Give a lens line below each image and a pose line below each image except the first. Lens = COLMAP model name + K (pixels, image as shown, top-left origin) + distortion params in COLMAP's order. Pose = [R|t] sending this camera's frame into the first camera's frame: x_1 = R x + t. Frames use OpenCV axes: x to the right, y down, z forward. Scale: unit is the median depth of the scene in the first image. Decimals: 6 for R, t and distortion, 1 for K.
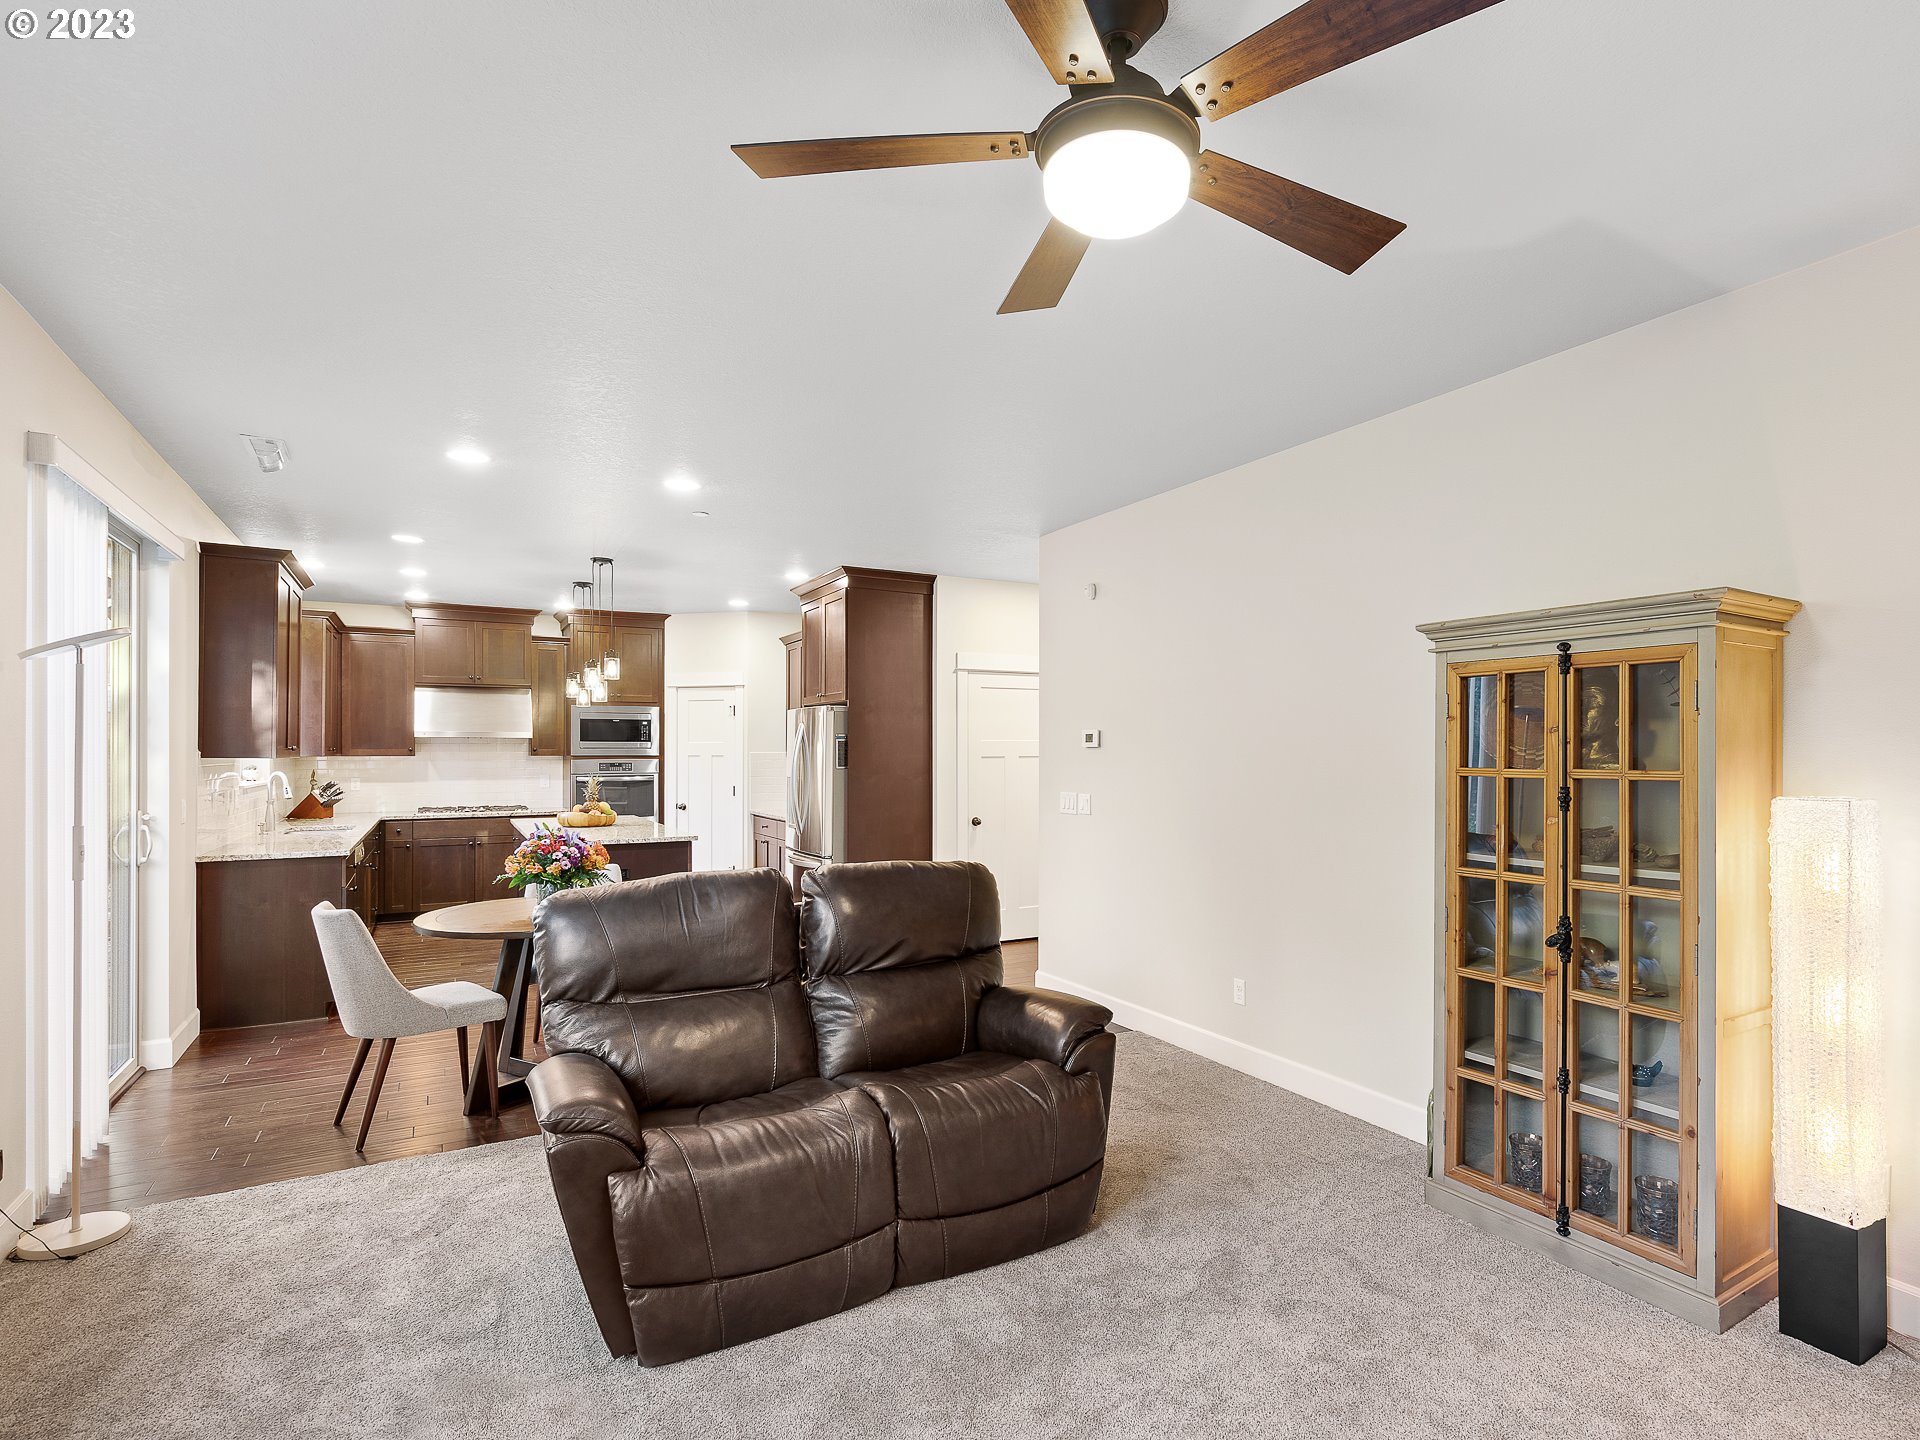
lens RADIAL K [[985.3, 0, 1014.2], [0, 985.3, 745.9], [0, 0, 1]] dist [0.001107, 0.000113]
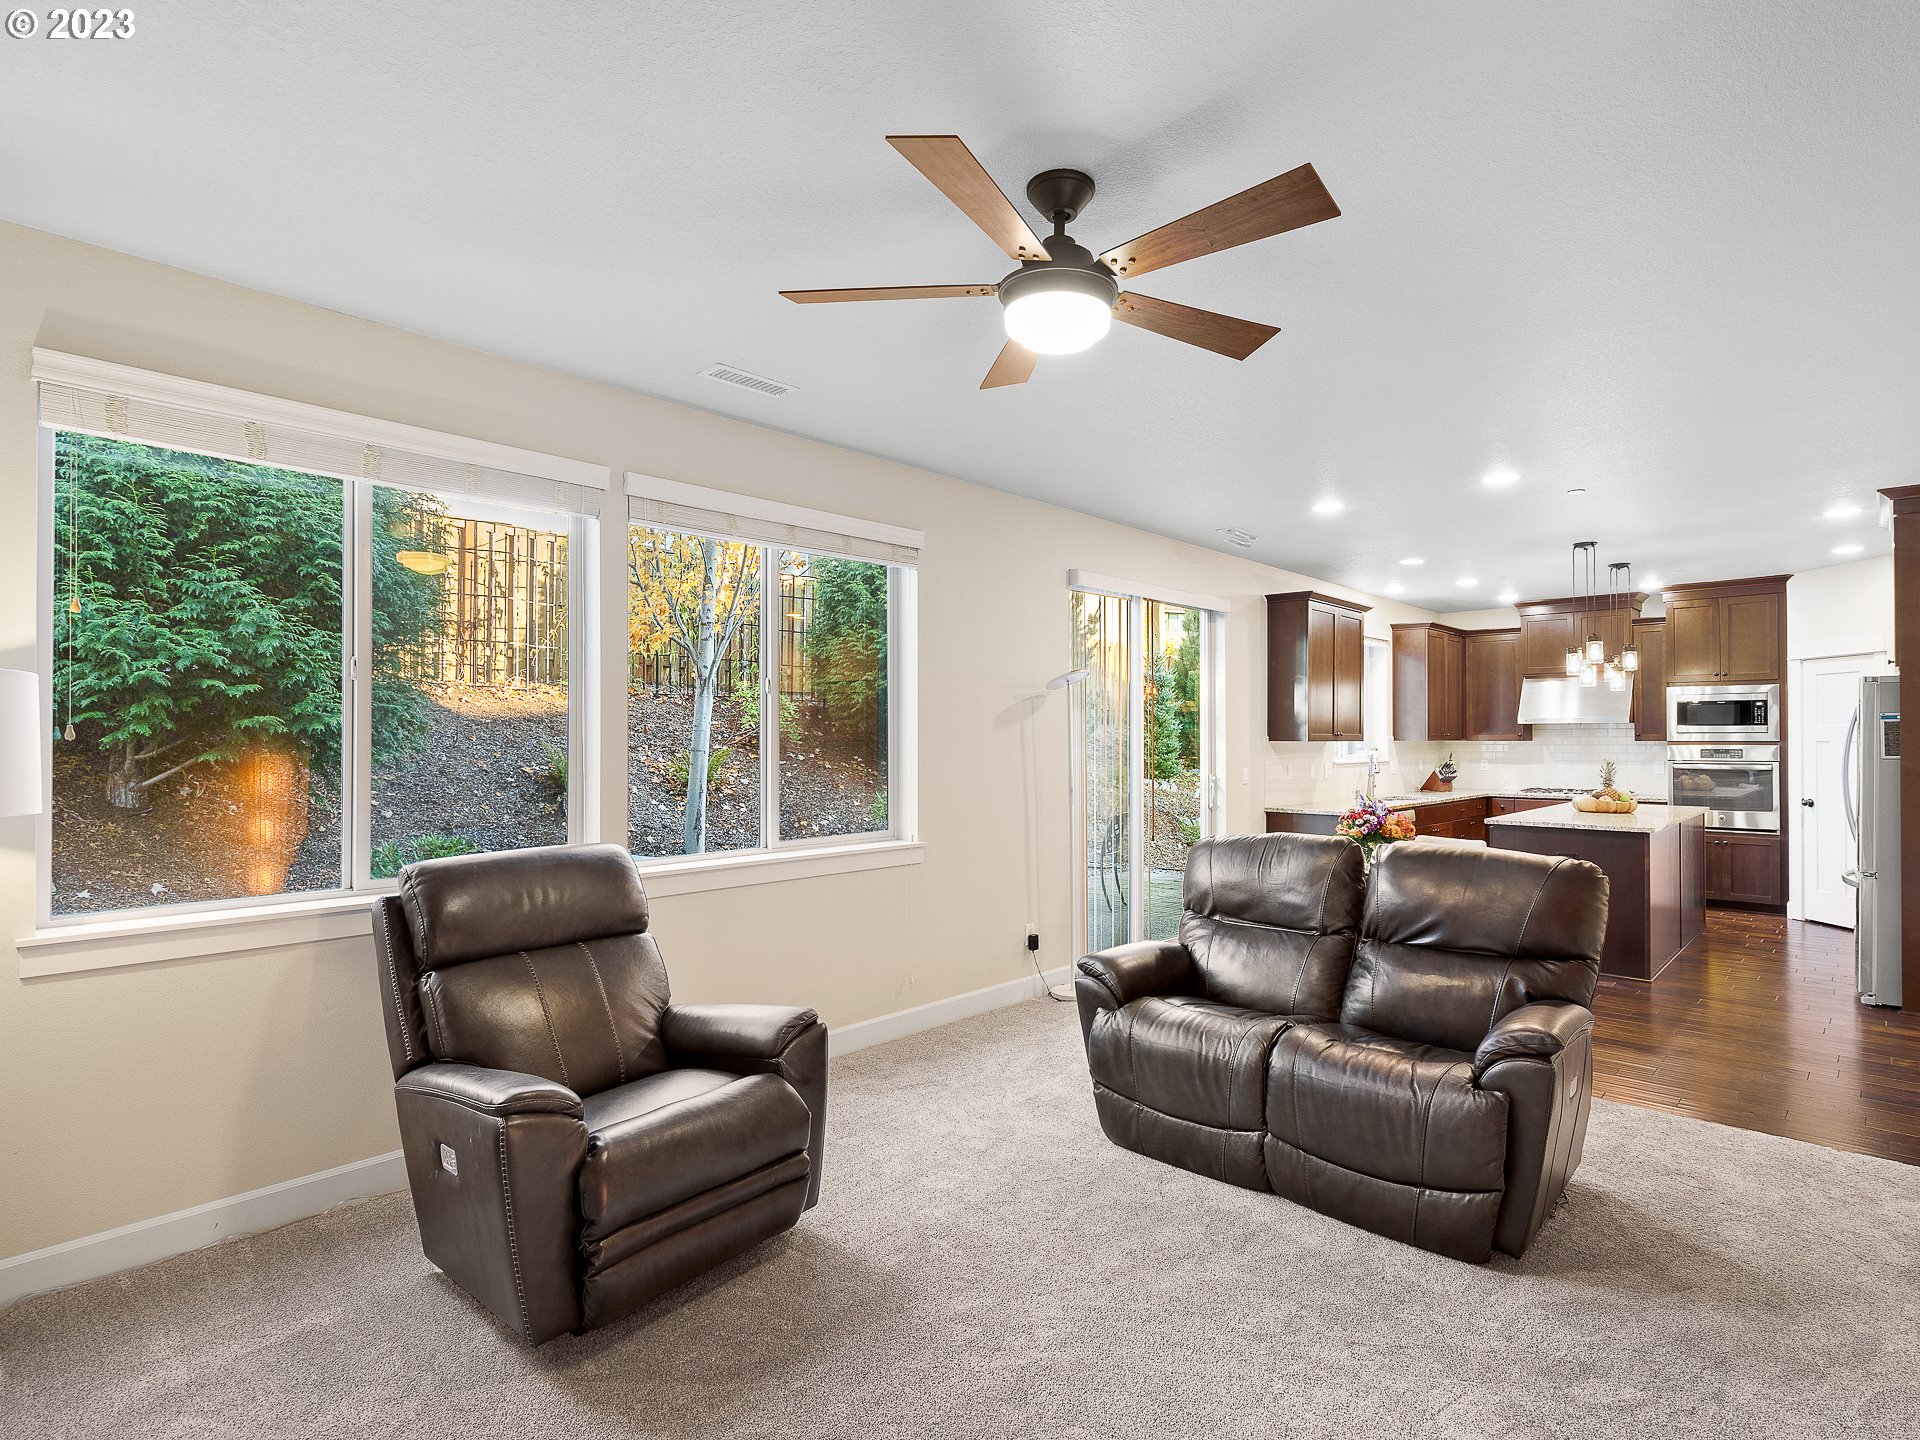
lens RADIAL K [[950.4, 0, 963.3], [0, 950.4, 730.6], [0, 0, 1]] dist [-0.000555, -0.000023]
pose [[0.279107, -0.008257, -0.960225, 0.329373], [0.007077, 0.999954, -0.006542, 0.001573], [0.960234, -0.004970, 0.279152, 0.125220]]
